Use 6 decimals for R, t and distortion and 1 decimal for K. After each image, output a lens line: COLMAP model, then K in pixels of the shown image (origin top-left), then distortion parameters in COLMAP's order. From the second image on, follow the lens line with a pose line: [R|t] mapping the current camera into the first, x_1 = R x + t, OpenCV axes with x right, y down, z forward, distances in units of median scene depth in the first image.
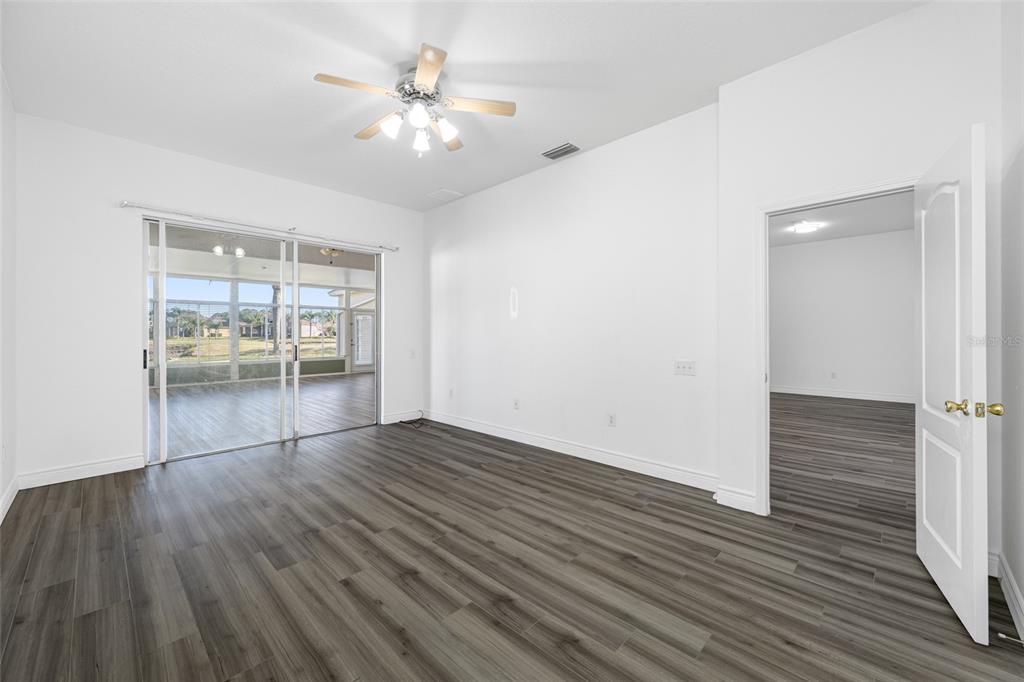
lens RADIAL K [[407.5, 0, 509.8], [0, 407.5, 335.4], [0, 0, 1]] dist [-0.000705, 0.000252]
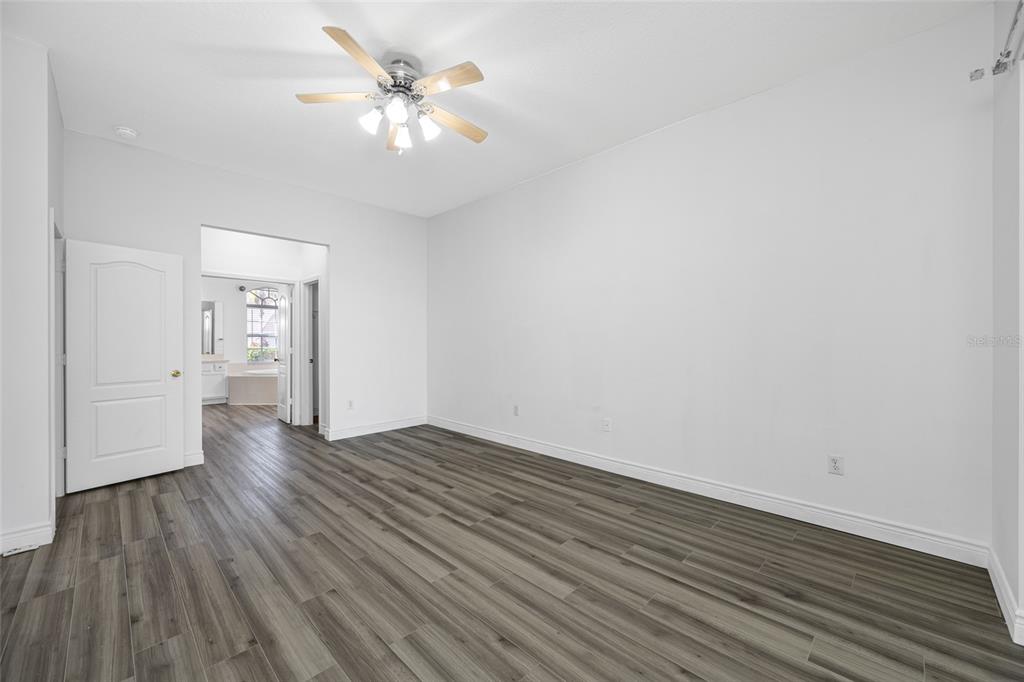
lens RADIAL K [[407.5, 0, 509.8], [0, 407.5, 335.4], [0, 0, 1]] dist [-0.000705, 0.000252]
pose [[-0.999899, 0.005973, 0.012859, -0.521230], [0.005863, 0.999946, -0.008611, -0.008416], [-0.012910, -0.008534, -0.999880, 2.087351]]
